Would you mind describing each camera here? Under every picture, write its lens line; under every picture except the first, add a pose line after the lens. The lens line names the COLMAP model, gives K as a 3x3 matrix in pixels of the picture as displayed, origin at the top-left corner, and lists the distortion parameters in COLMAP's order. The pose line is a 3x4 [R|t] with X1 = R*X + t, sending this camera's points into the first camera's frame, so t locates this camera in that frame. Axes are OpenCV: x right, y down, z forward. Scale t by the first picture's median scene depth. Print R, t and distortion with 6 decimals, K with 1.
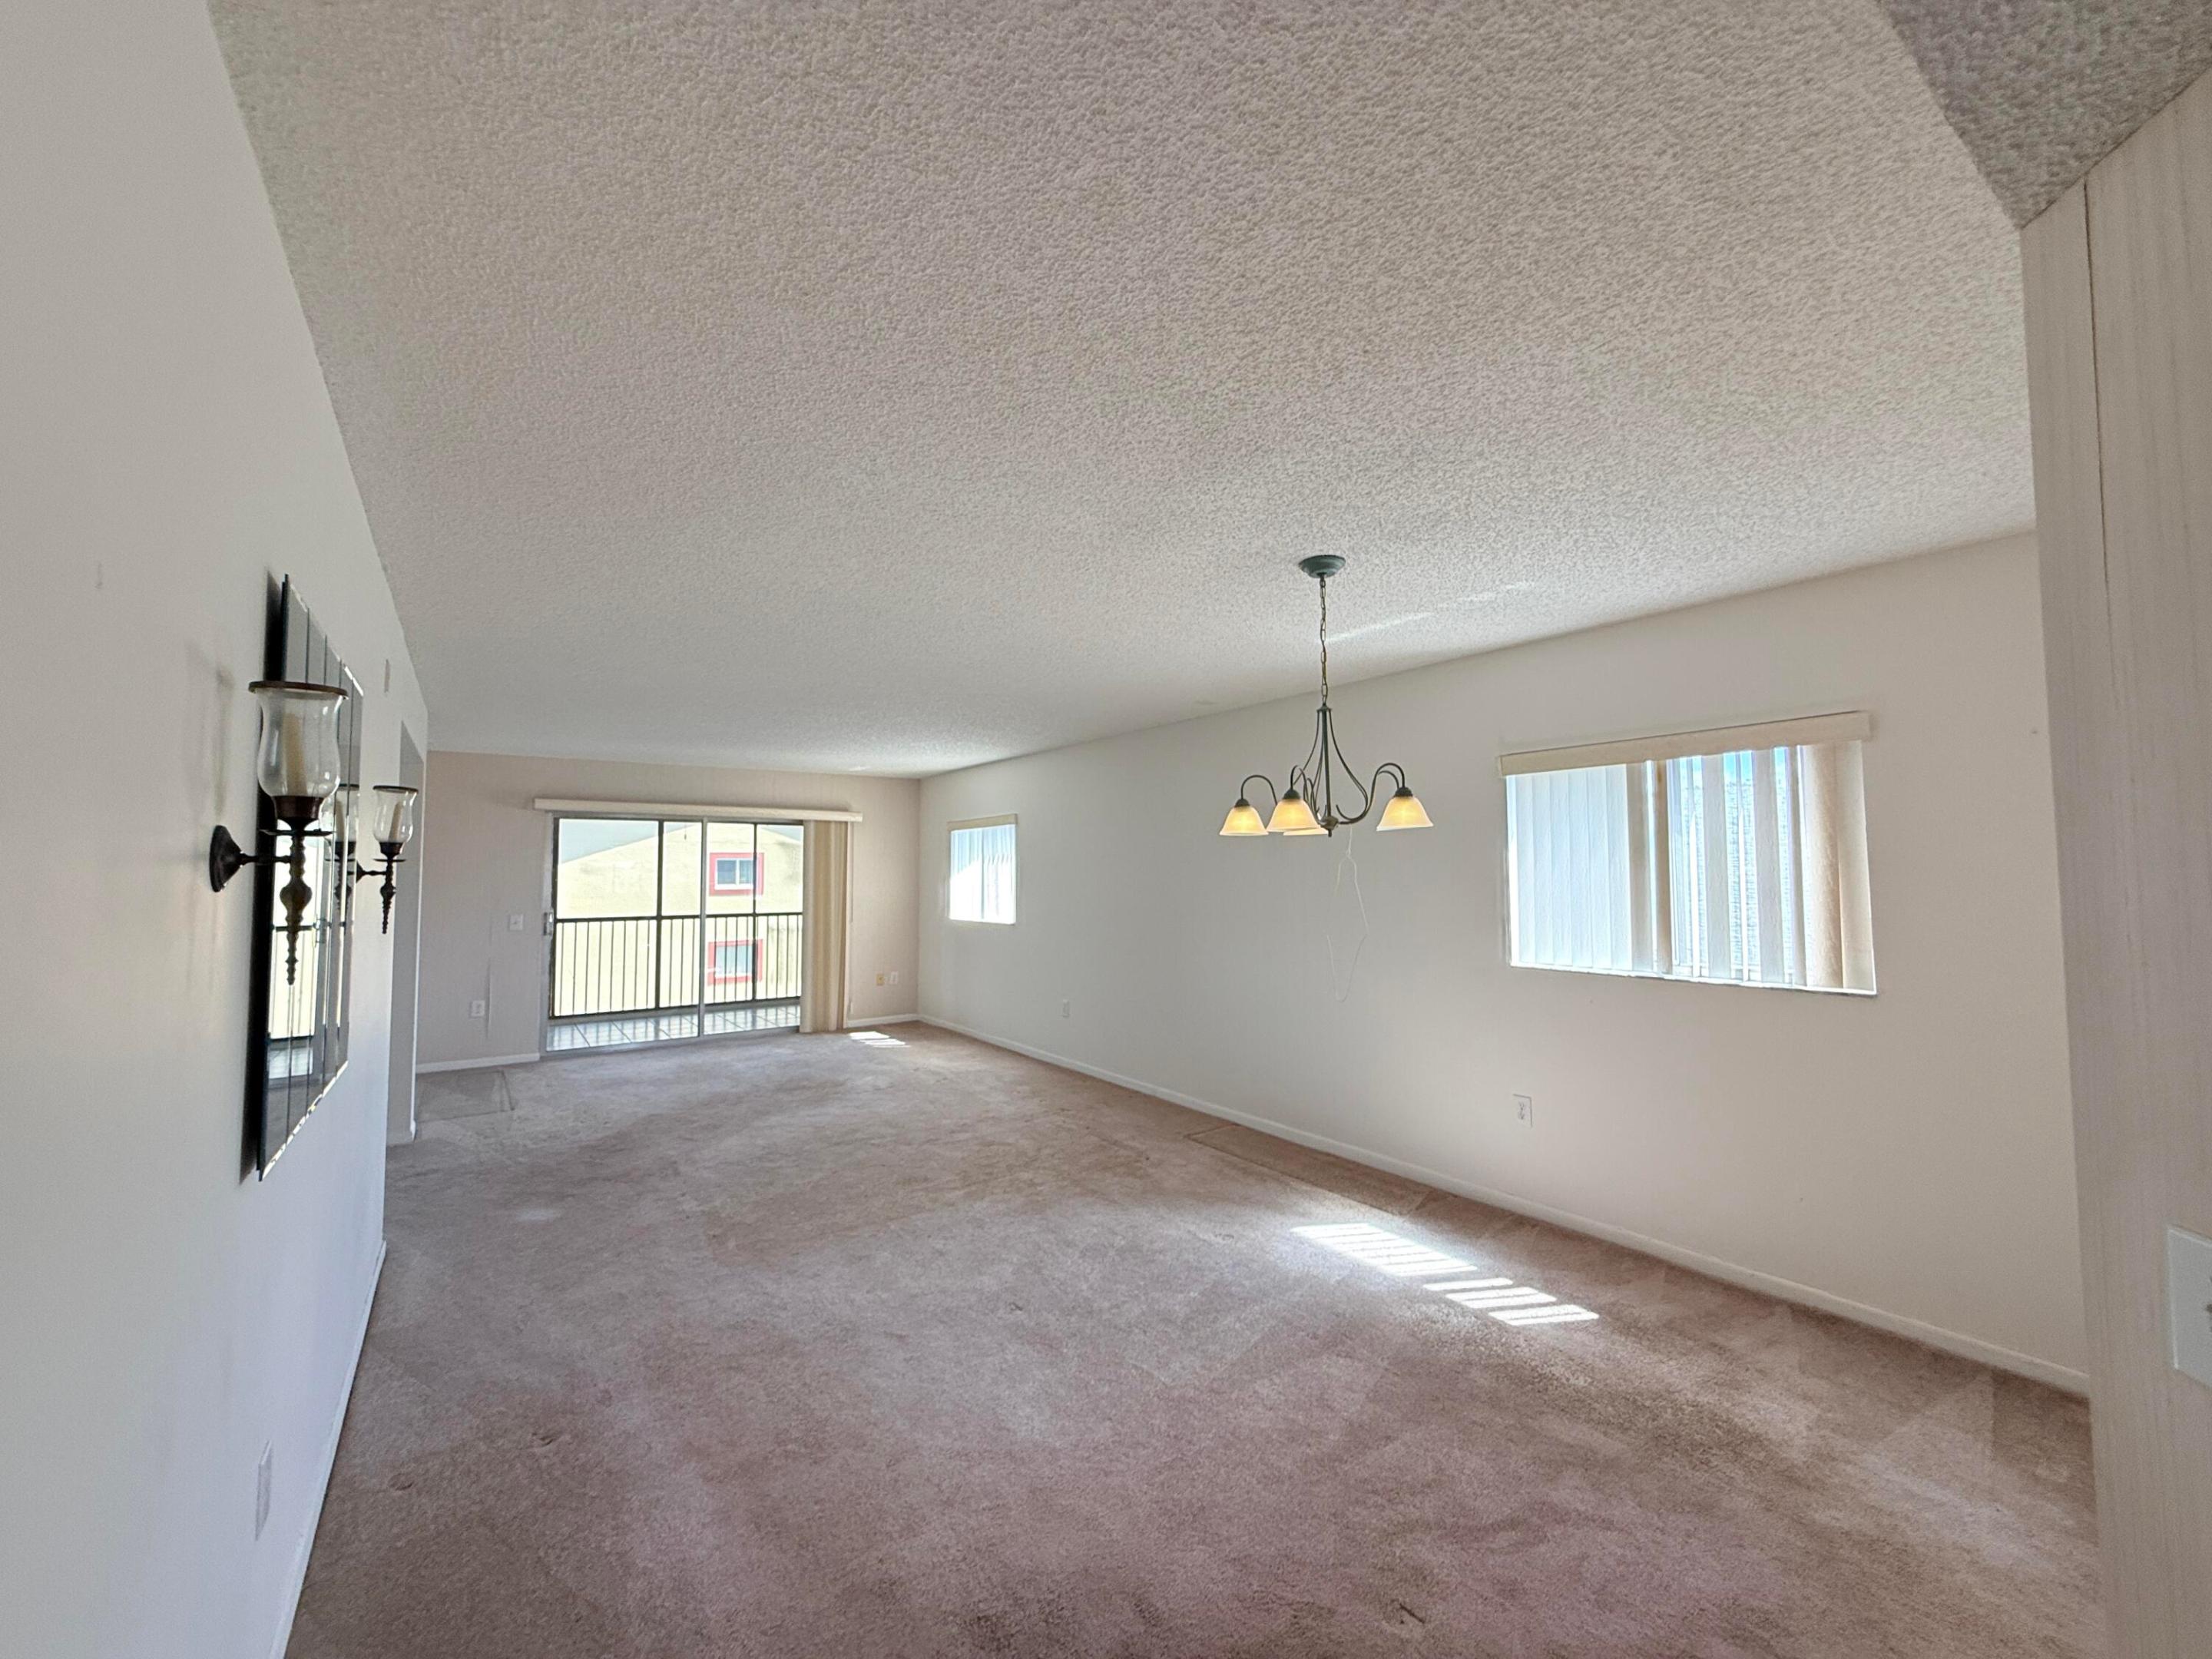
lens RADIAL K [[886.3, 0, 1100.5], [0, 886.3, 817.9], [0, 0, 1]] dist [-0.003914, 0.001910]
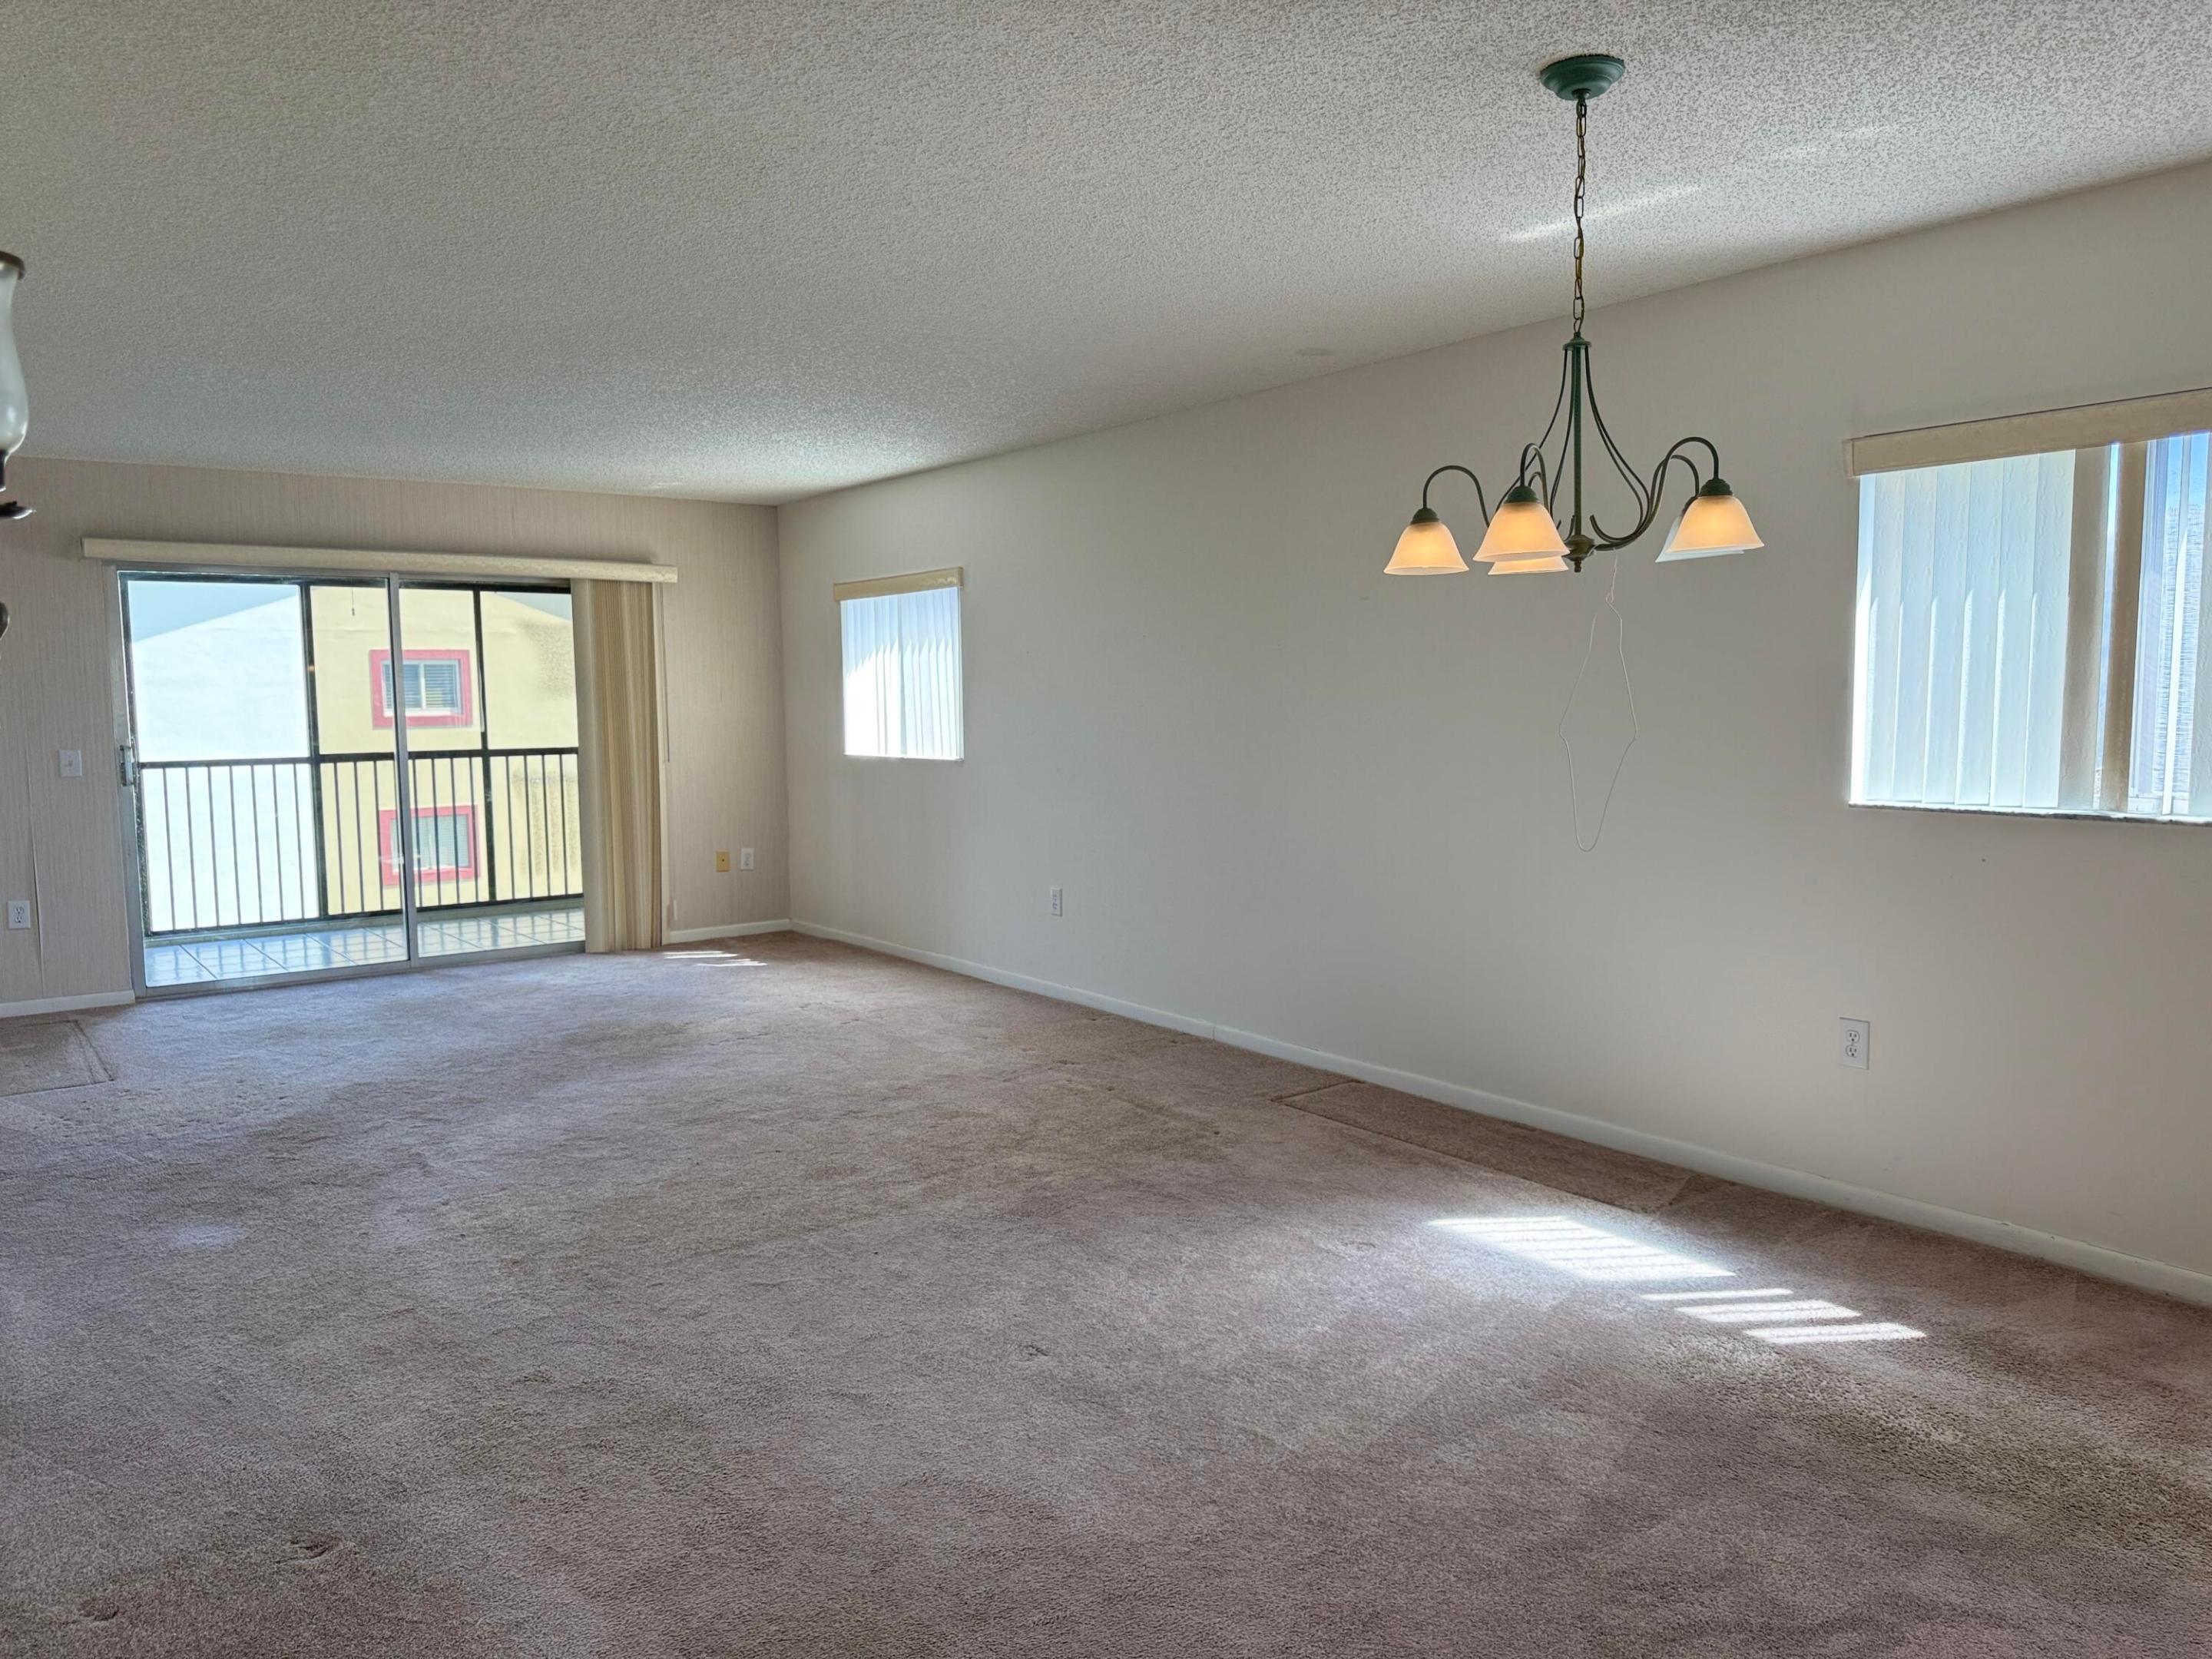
lens RADIAL K [[1573.5, 0, 1103.0], [0, 1573.5, 822.4], [0, 0, 1]] dist [0.032646, -0.038940]
pose [[0.999617, -0.010198, 0.025738, -0.064570], [0.006349, 0.989349, 0.145427, 0.025179], [-0.026947, -0.145208, 0.989034, -0.030299]]
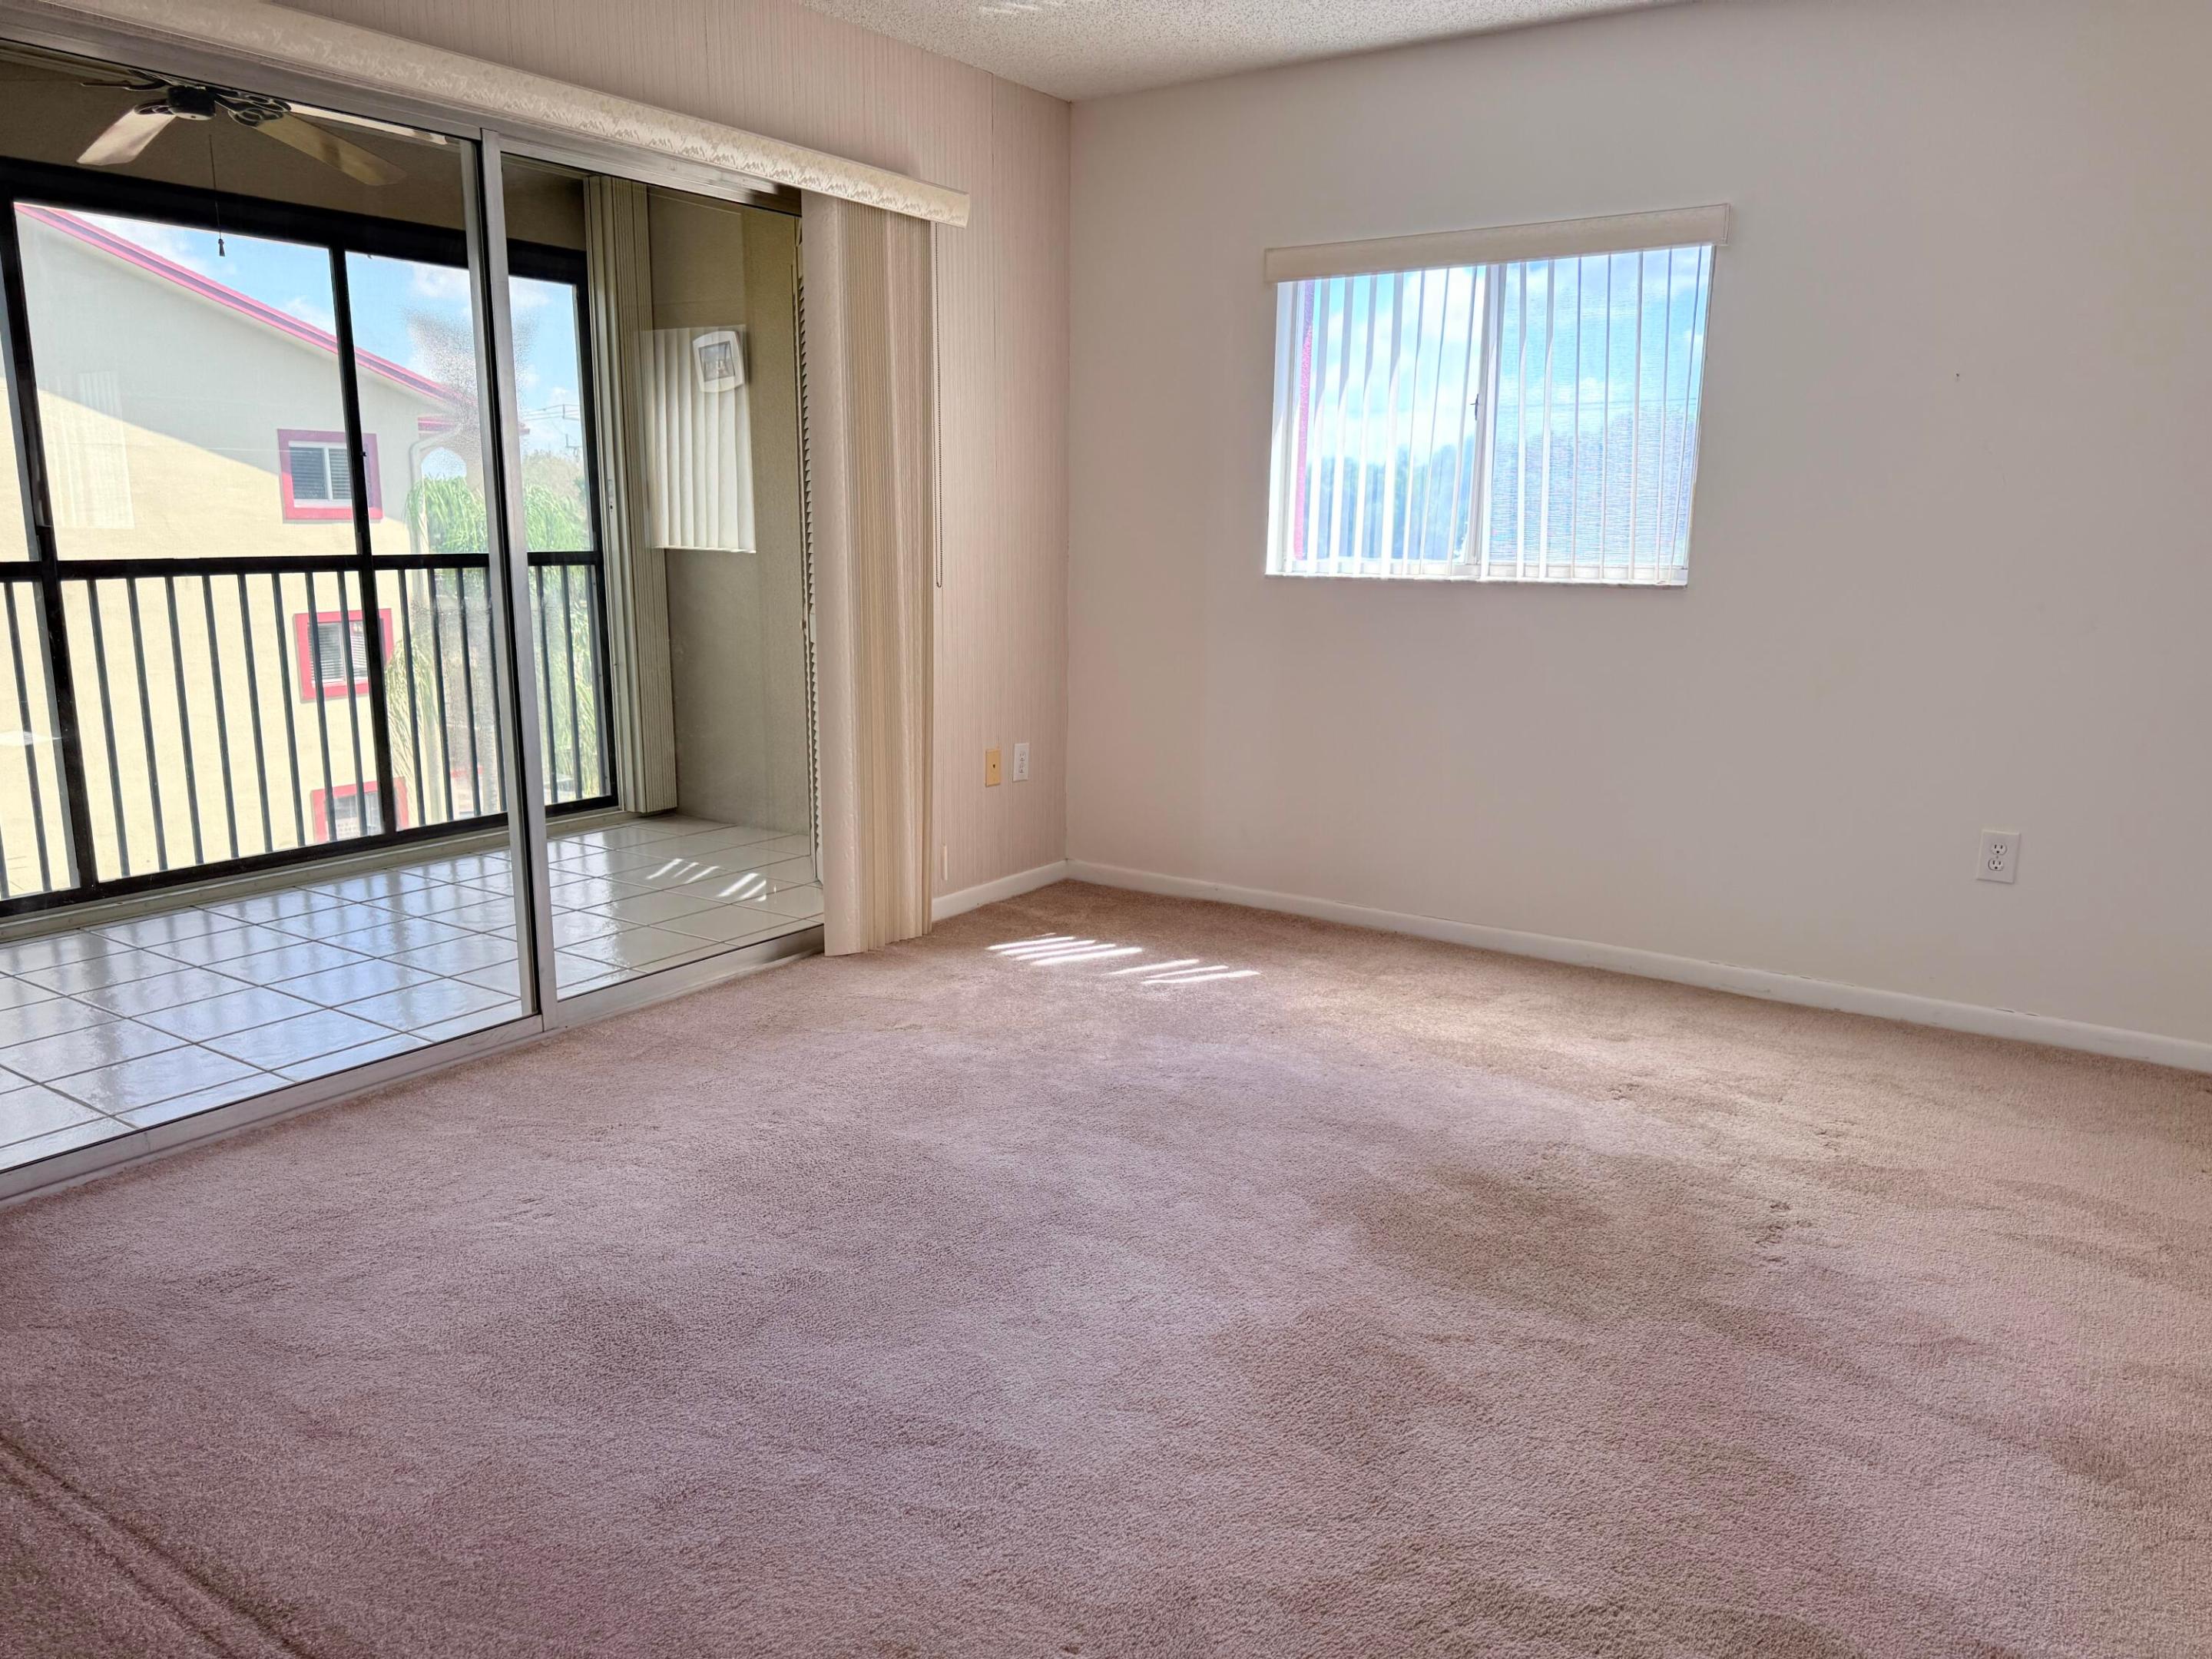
lens RADIAL K [[1573.5, 0, 1108.0], [0, 1573.5, 824.2], [0, 0, 1]] dist [0.032646, -0.038940]
pose [[0.938126, -0.050625, 0.342572, -0.947920], [-0.037760, 0.968403, 0.246516, 0.145838], [-0.344228, -0.244199, 0.906573, 1.107004]]
